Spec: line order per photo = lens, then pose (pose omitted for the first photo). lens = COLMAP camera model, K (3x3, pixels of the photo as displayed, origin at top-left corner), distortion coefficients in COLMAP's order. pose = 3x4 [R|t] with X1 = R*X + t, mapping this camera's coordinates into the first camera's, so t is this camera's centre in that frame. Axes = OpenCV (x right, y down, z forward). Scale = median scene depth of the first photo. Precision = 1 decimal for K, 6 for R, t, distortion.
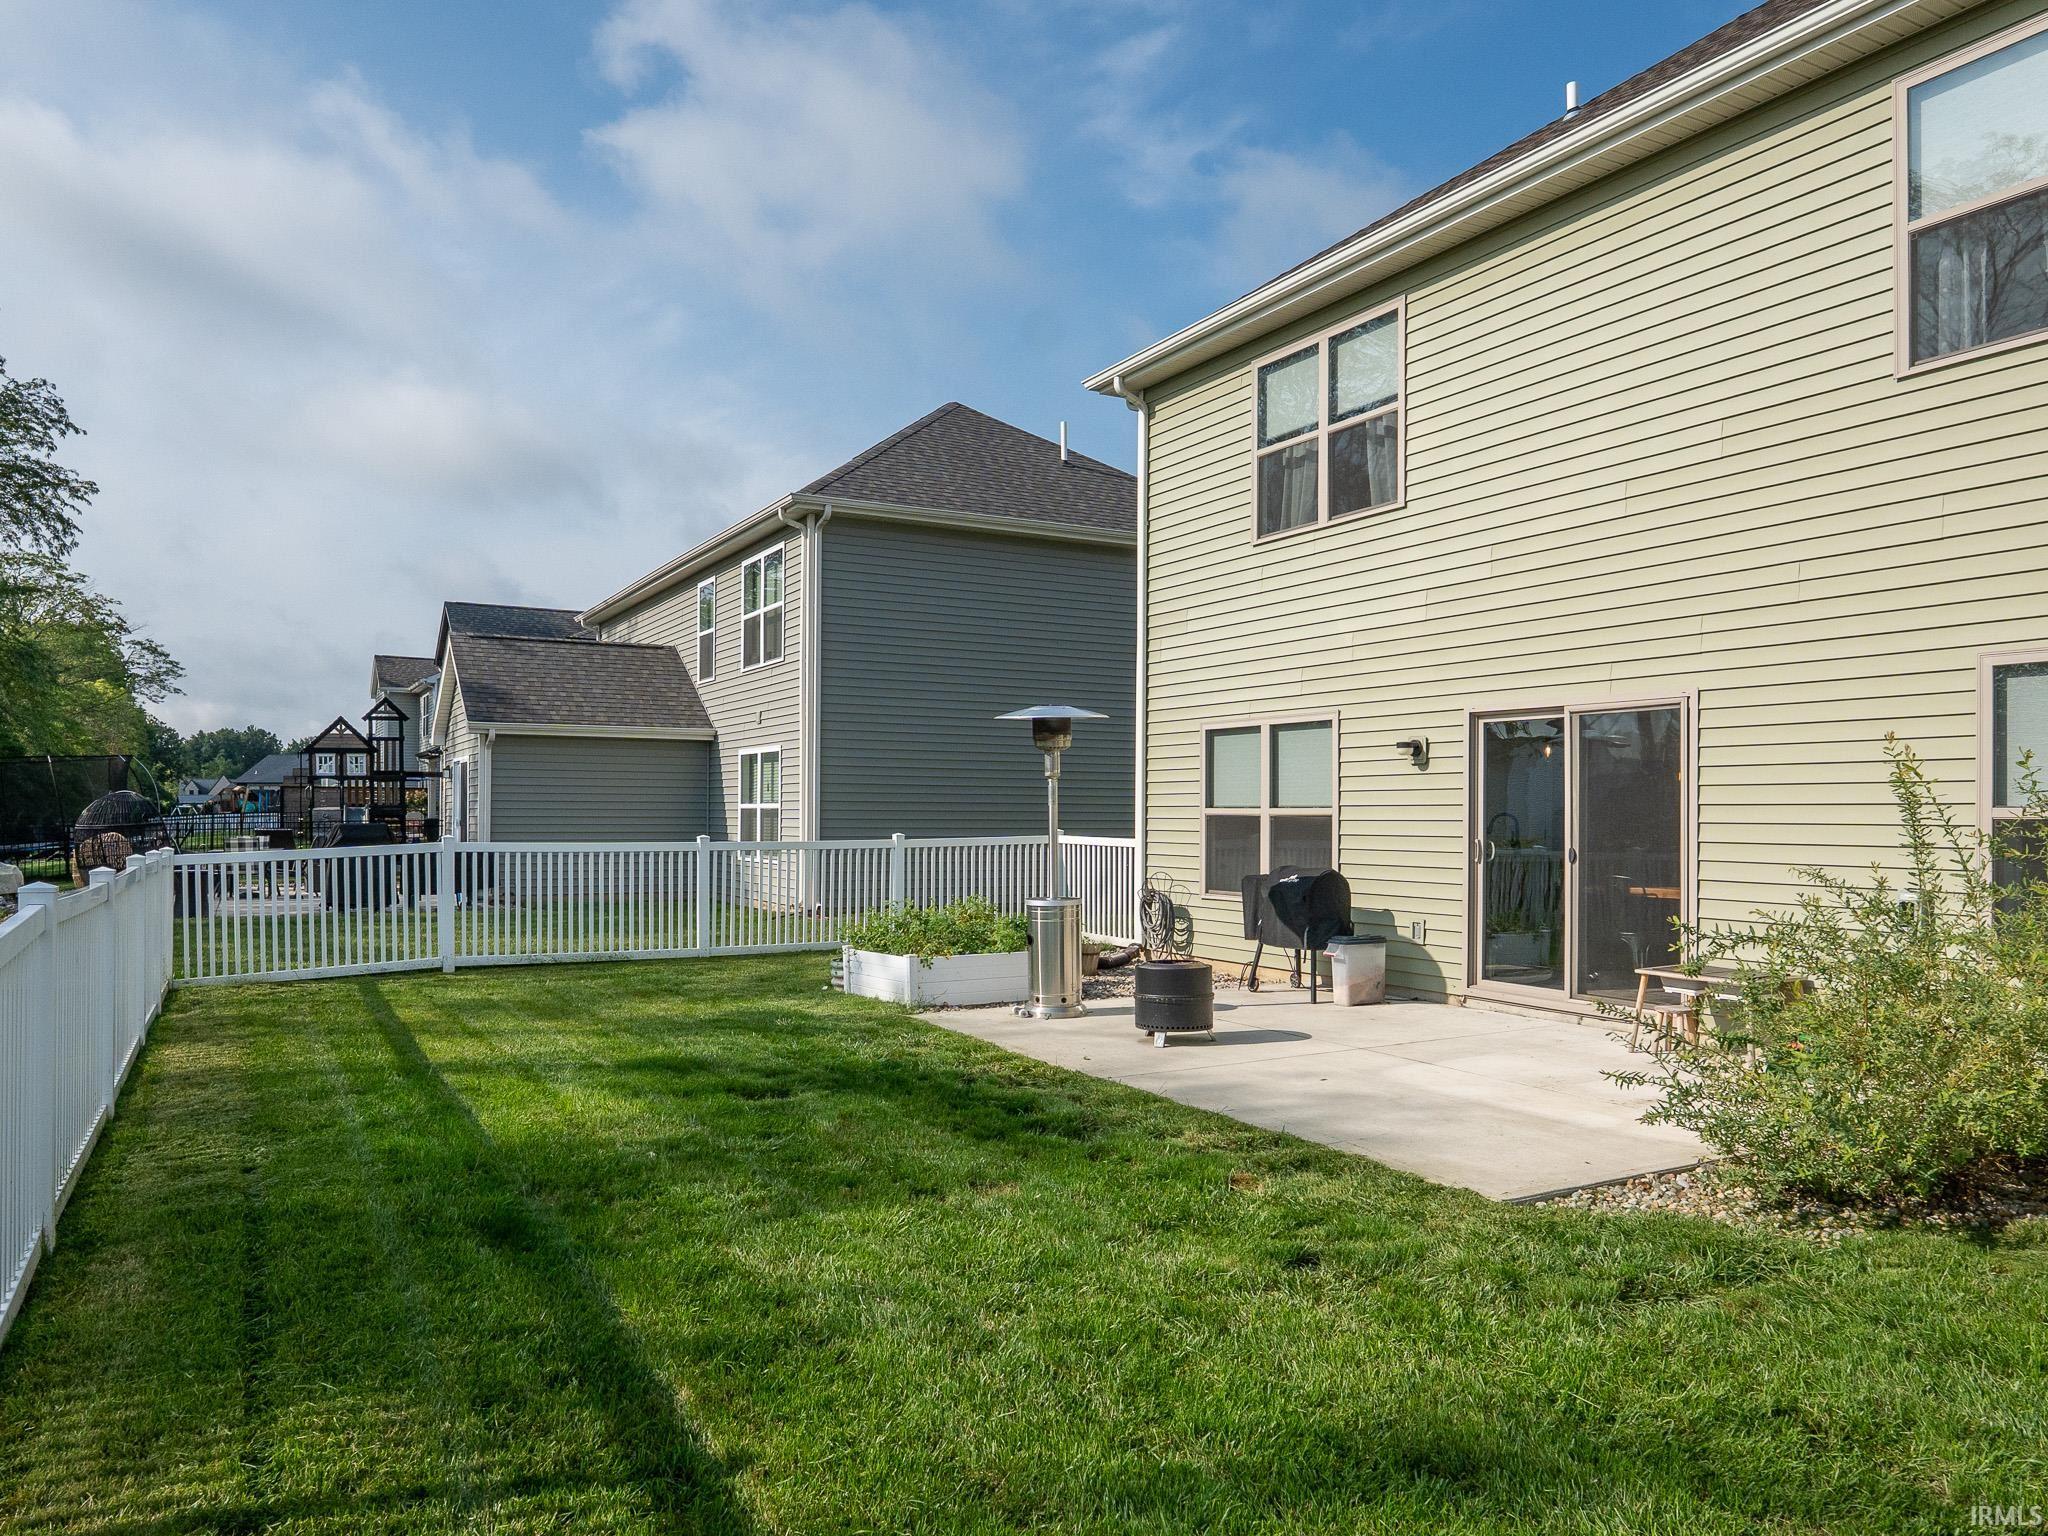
lens RADIAL K [[1425.5, 0, 1024.6], [0, 1425.5, 809.2], [0, 0, 1]] dist [-0.007277, 0.000173]
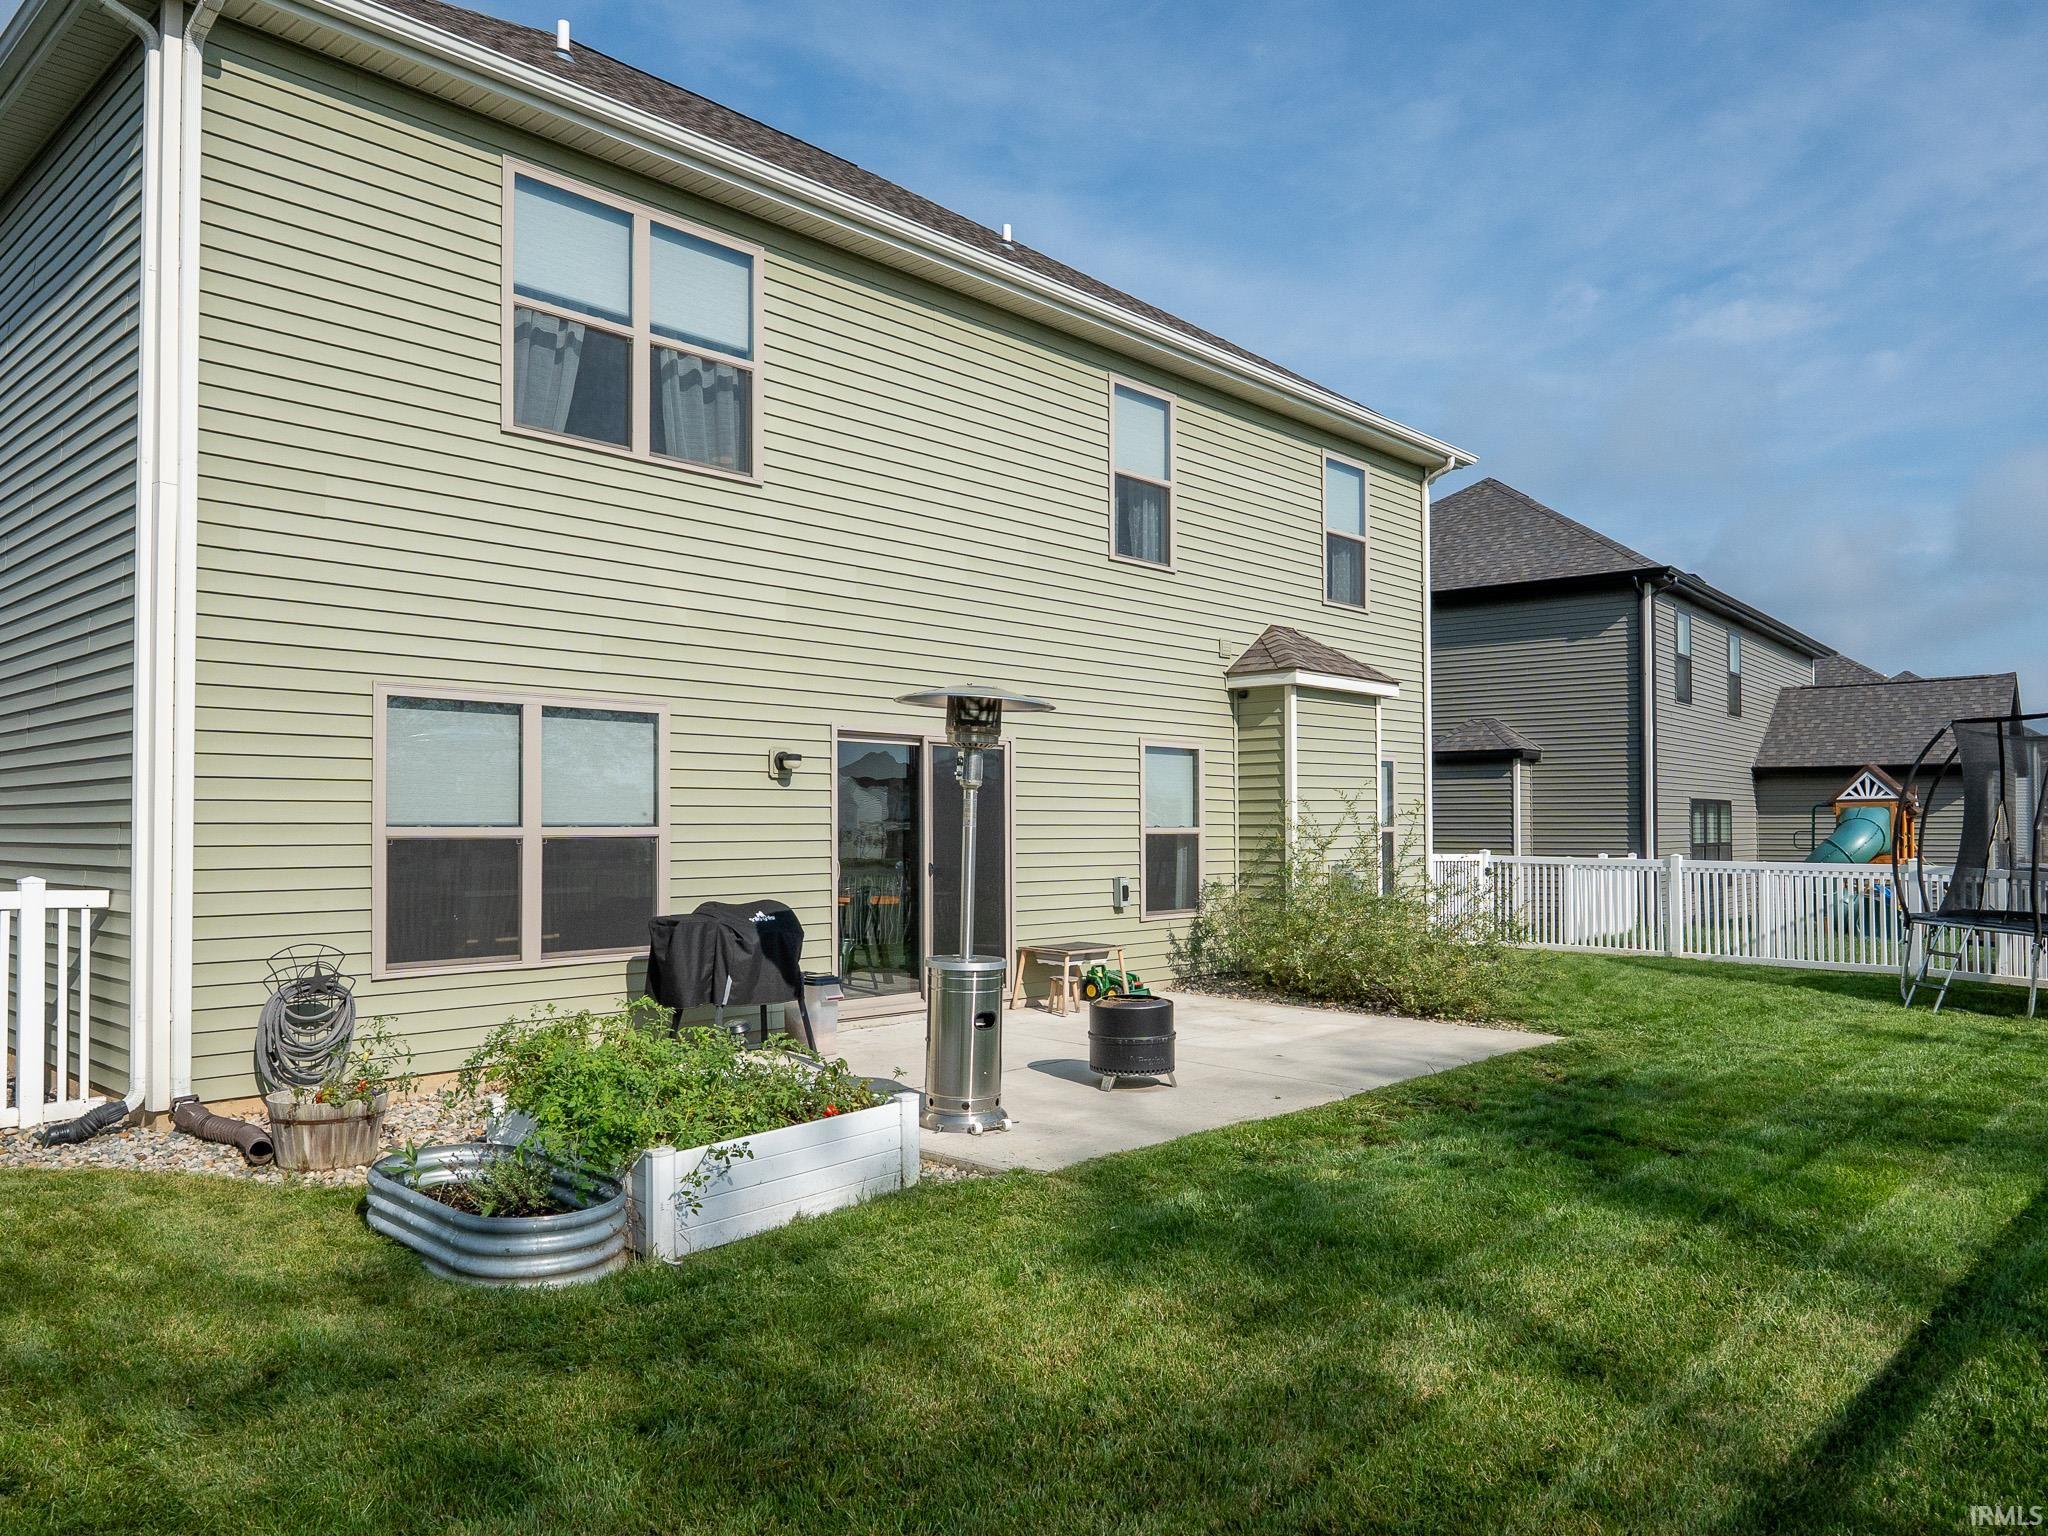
lens RADIAL K [[1425.5, 0, 1024.6], [0, 1425.5, 809.2], [0, 0, 1]] dist [-0.007277, 0.000173]
pose [[-0.306480, 0.013869, 0.951776, -0.613283], [0.001954, 0.999901, -0.013941, -0.000037], [-0.951875, -0.002413, -0.306477, 1.105696]]
